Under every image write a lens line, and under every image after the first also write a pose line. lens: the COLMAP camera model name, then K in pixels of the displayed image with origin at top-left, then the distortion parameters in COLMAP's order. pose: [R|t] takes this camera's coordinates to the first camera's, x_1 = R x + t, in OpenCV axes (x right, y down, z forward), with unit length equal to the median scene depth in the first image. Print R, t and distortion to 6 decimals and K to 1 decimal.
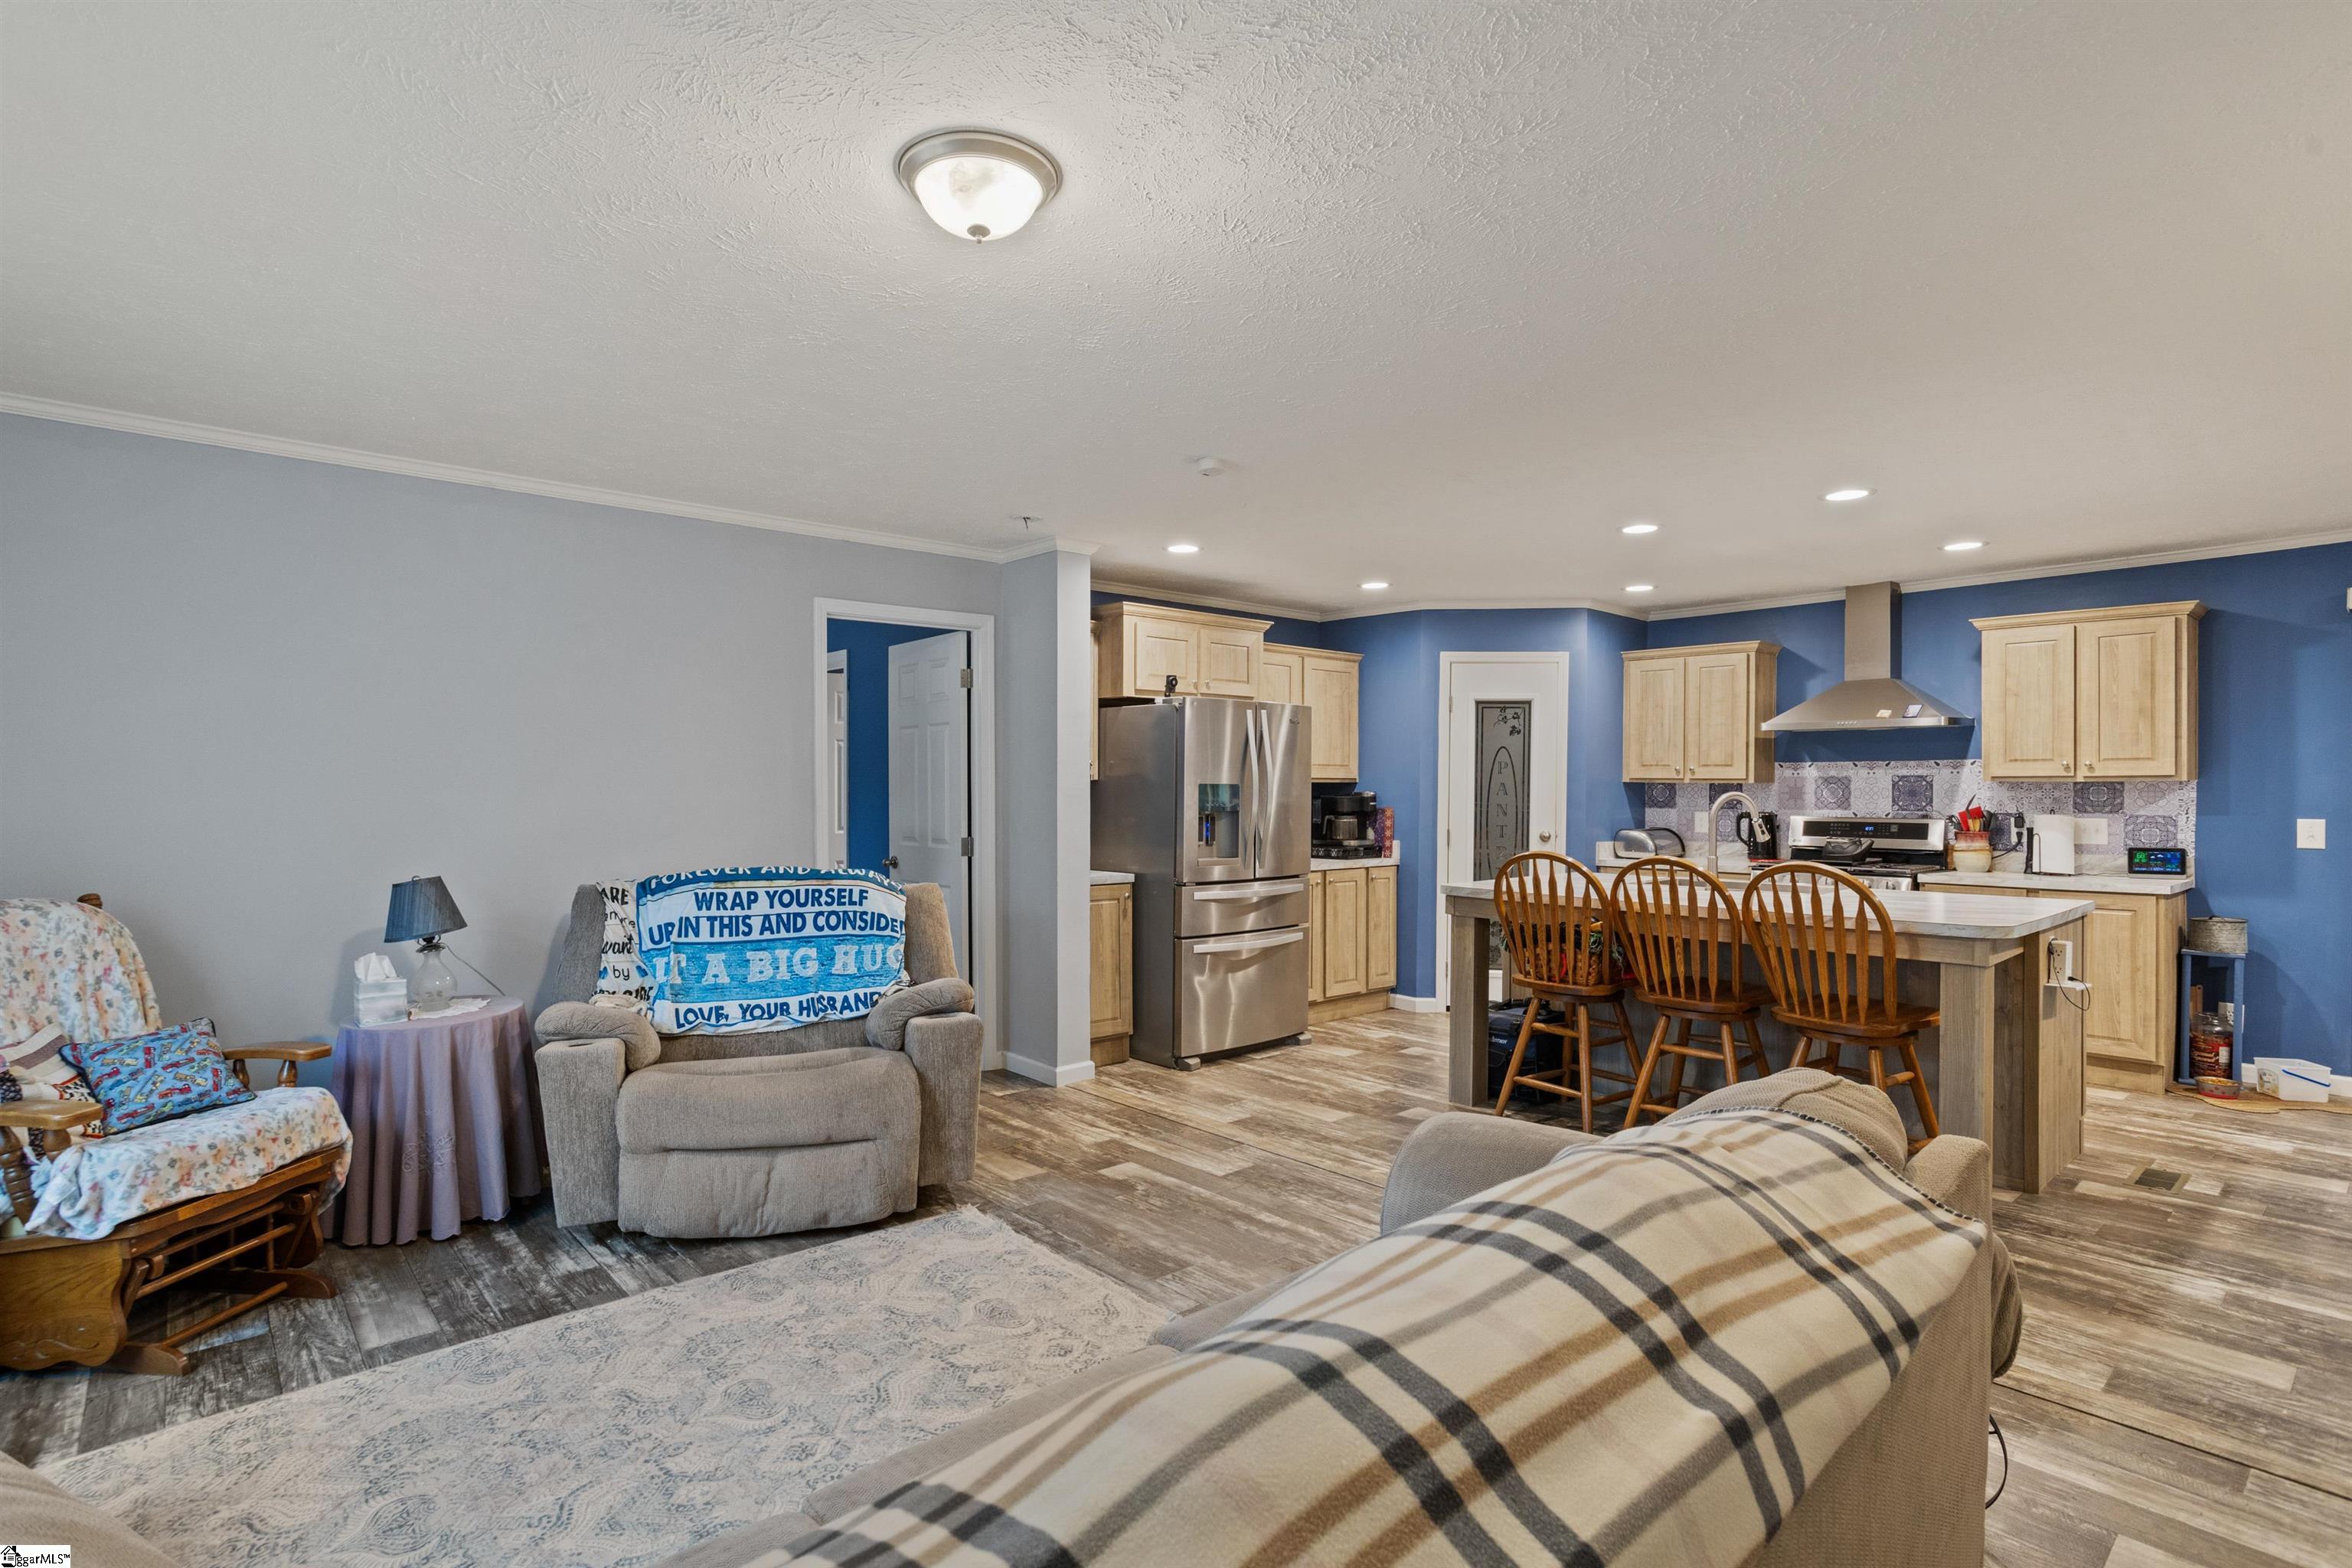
lens RADIAL K [[1161.0, 0, 1167.9], [0, 1161.0, 797.6], [0, 0, 1]] dist [-0.030402, 0.017823]
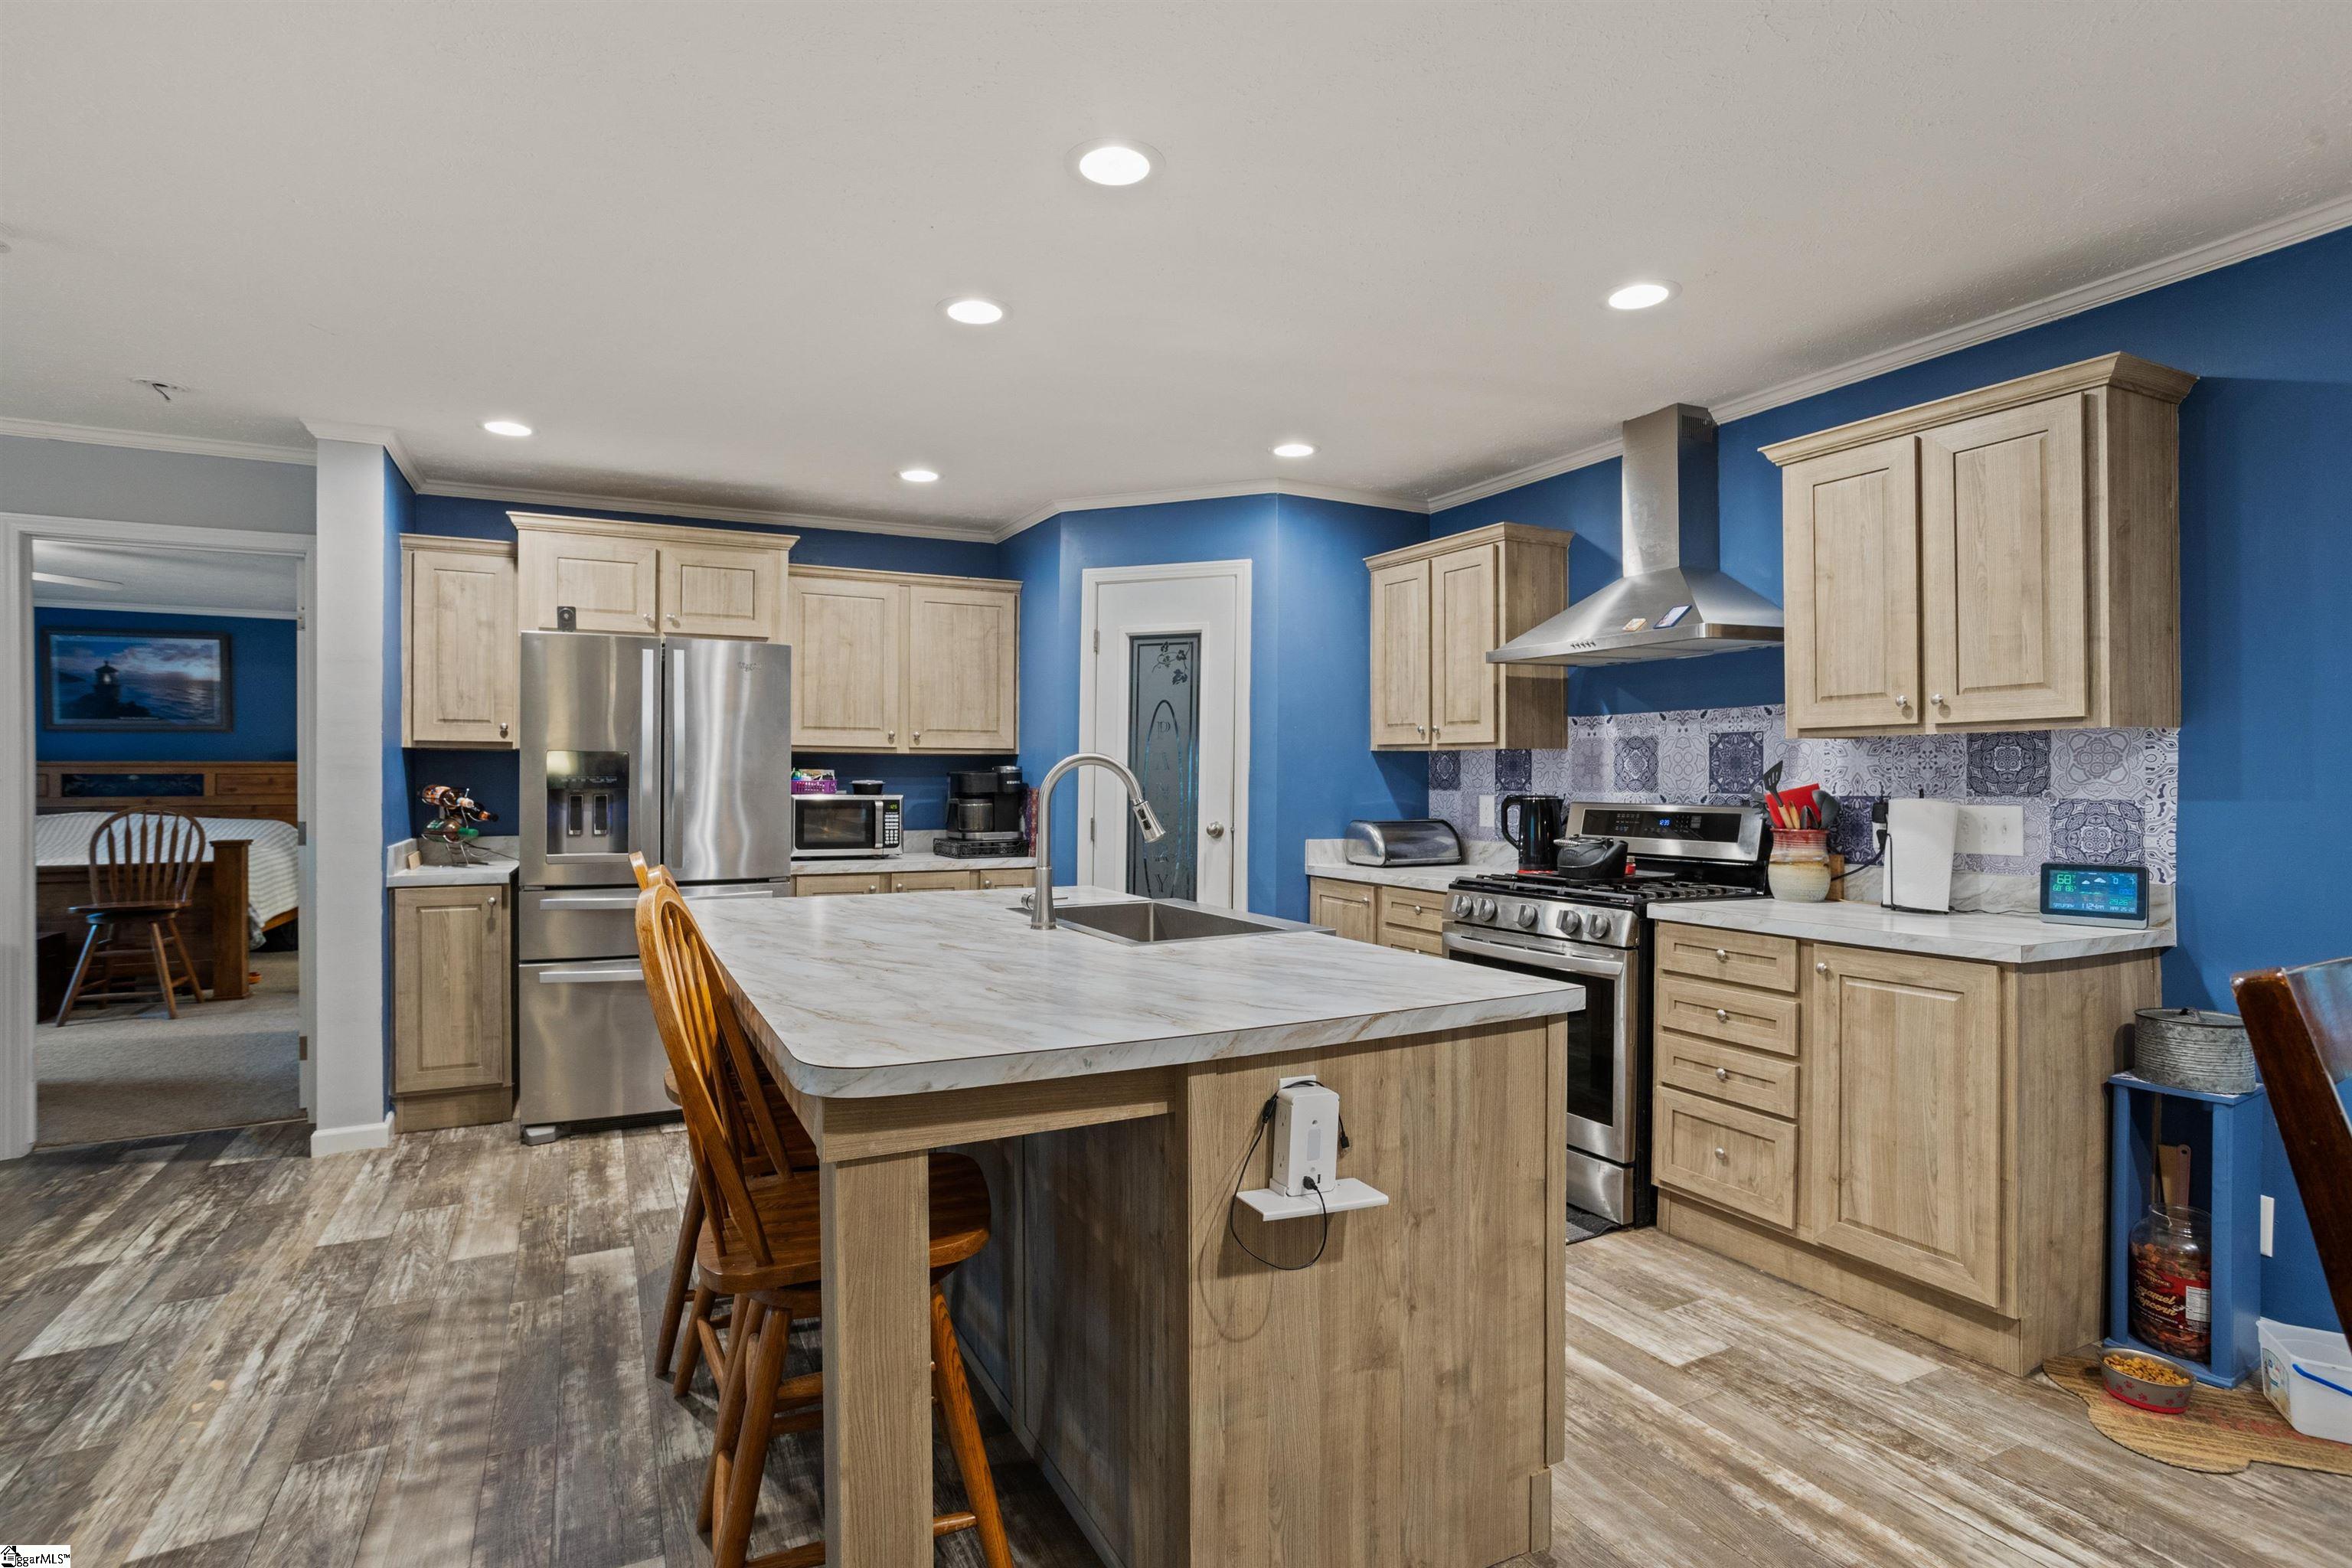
lens RADIAL K [[1161.0, 0, 1166.1], [0, 1161.0, 782.2], [0, 0, 1]] dist [-0.030402, 0.017823]
pose [[0.966142, -0.000198, -0.258010, 0.606912], [-0.000408, 0.999997, -0.002295, 0.009168], [0.258010, 0.002323, 0.966139, 0.413956]]
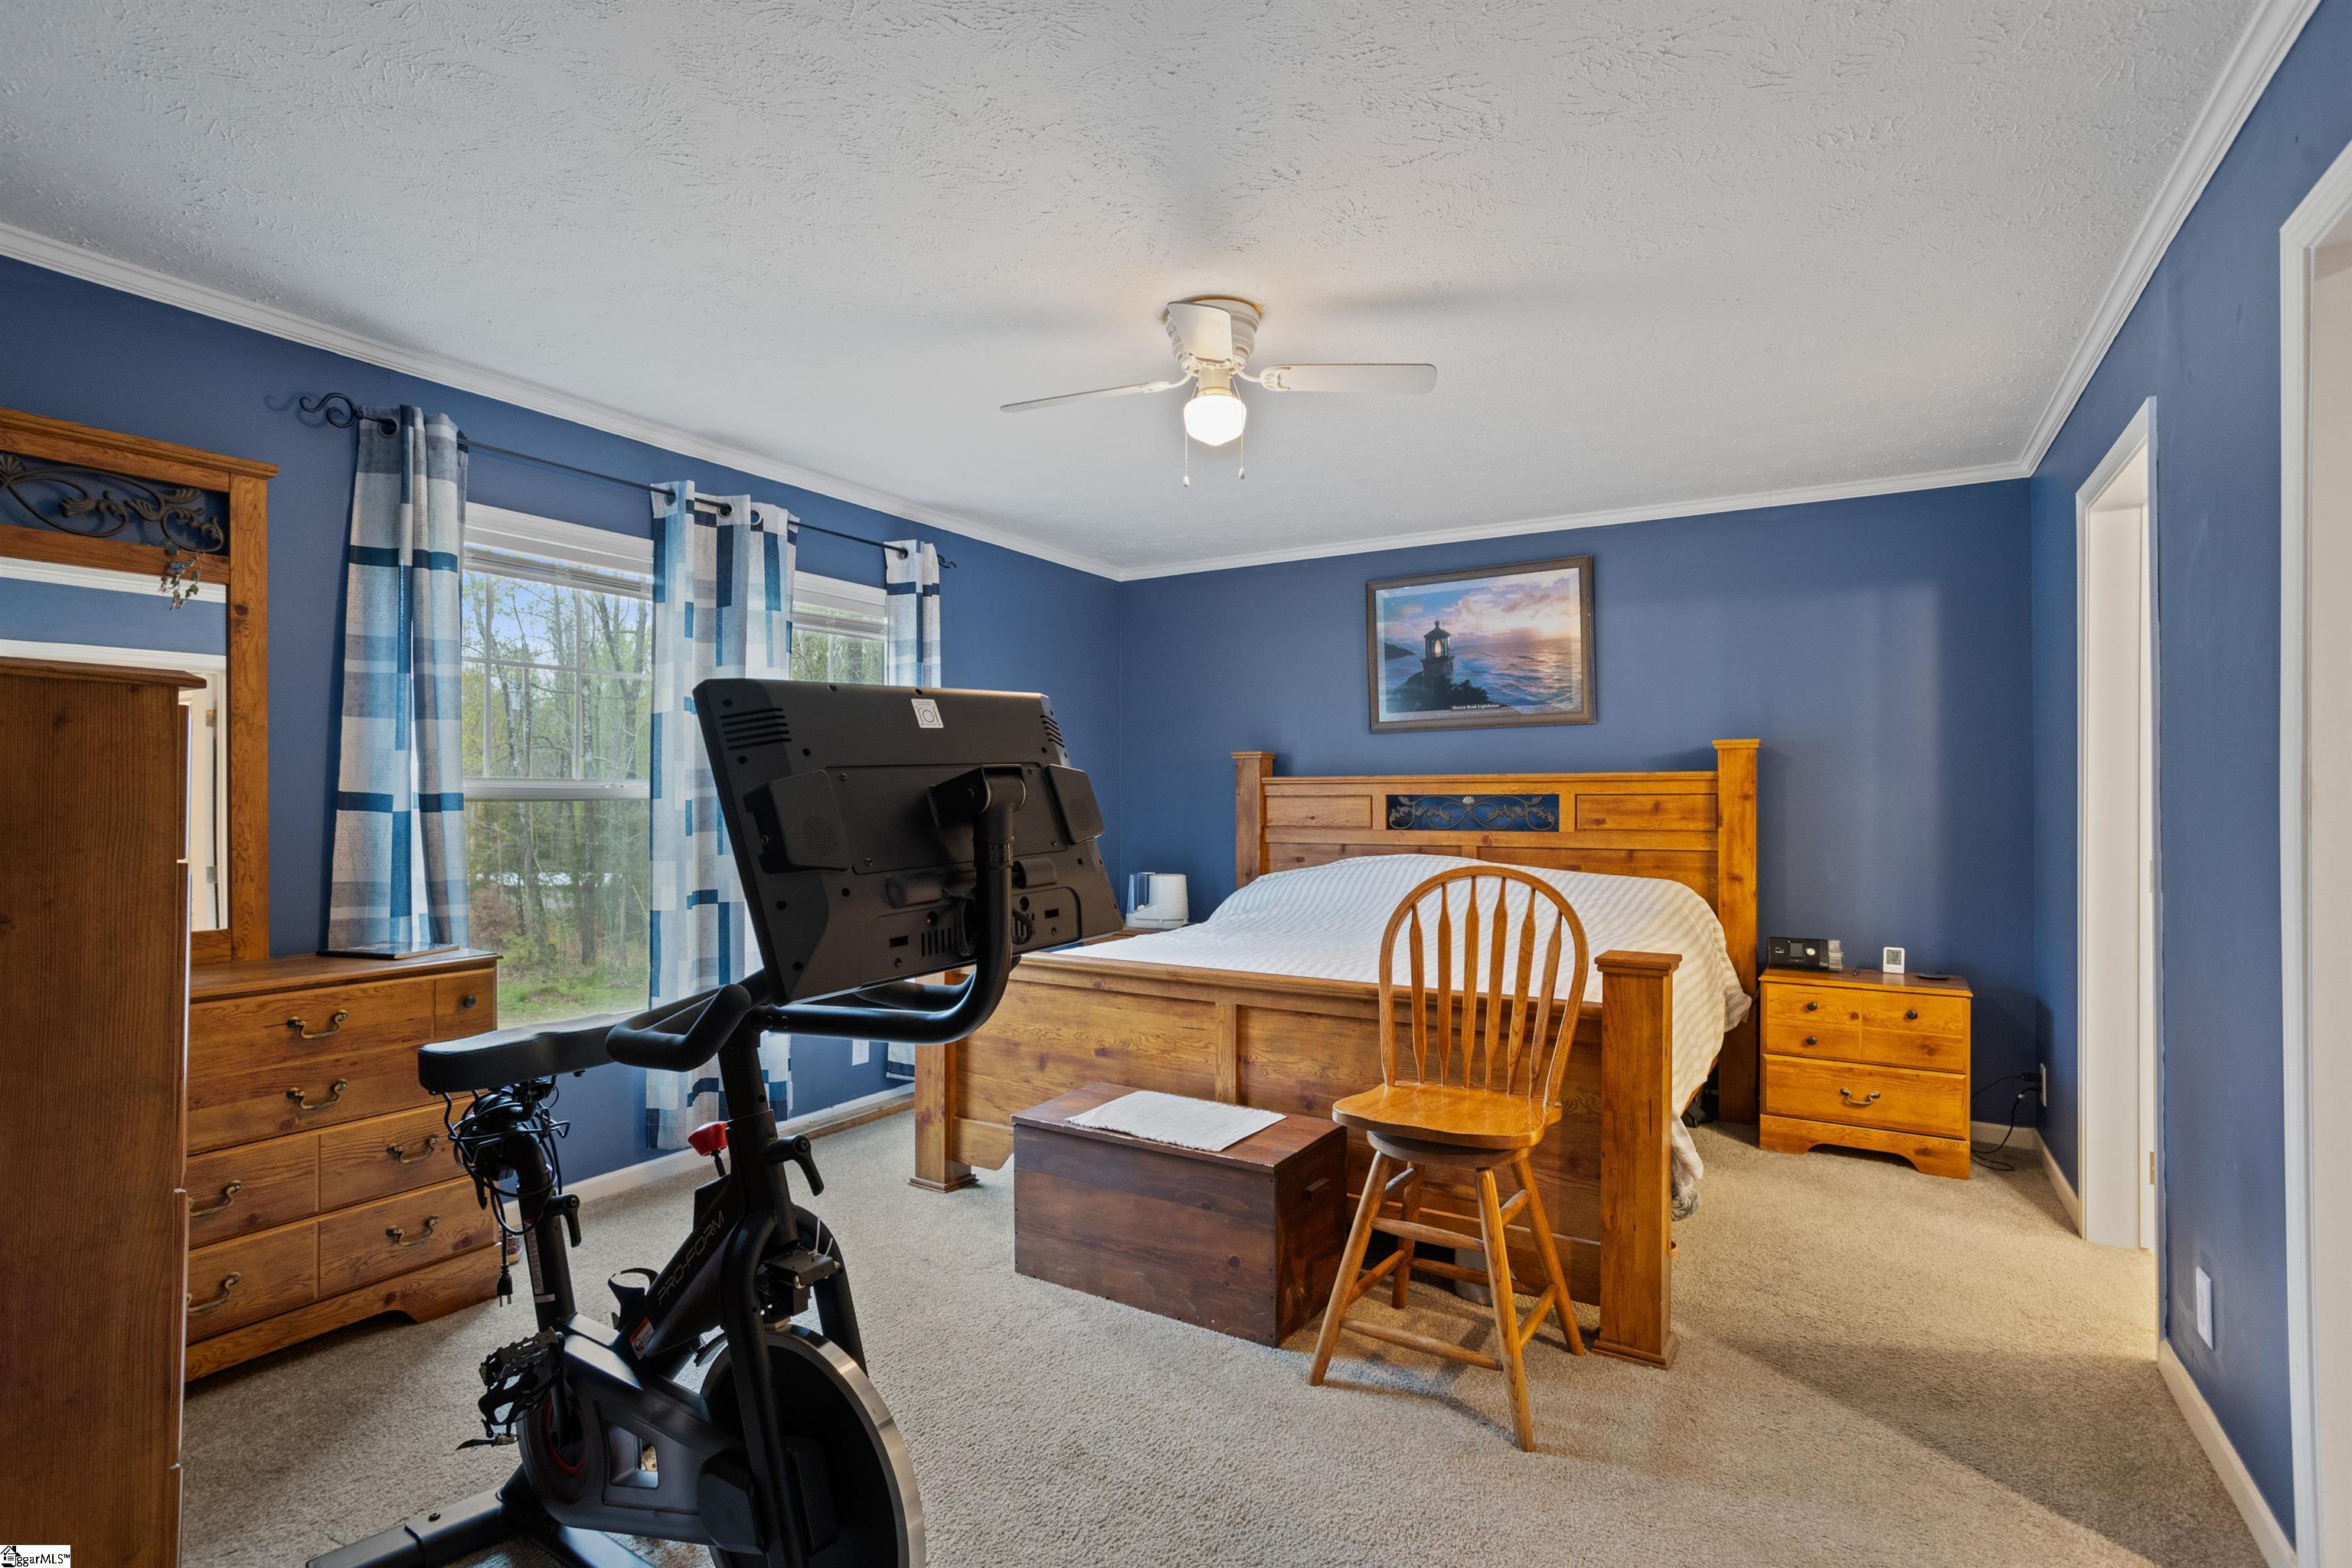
lens RADIAL K [[1161.0, 0, 1182.2], [0, 1161.0, 783.5], [0, 0, 1]] dist [-0.030402, 0.017823]
pose [[0.315446, -0.014338, -0.948835, -0.288831], [-0.009298, 0.999791, -0.018199, 0.005663], [0.948898, 0.014563, 0.315246, 1.012758]]
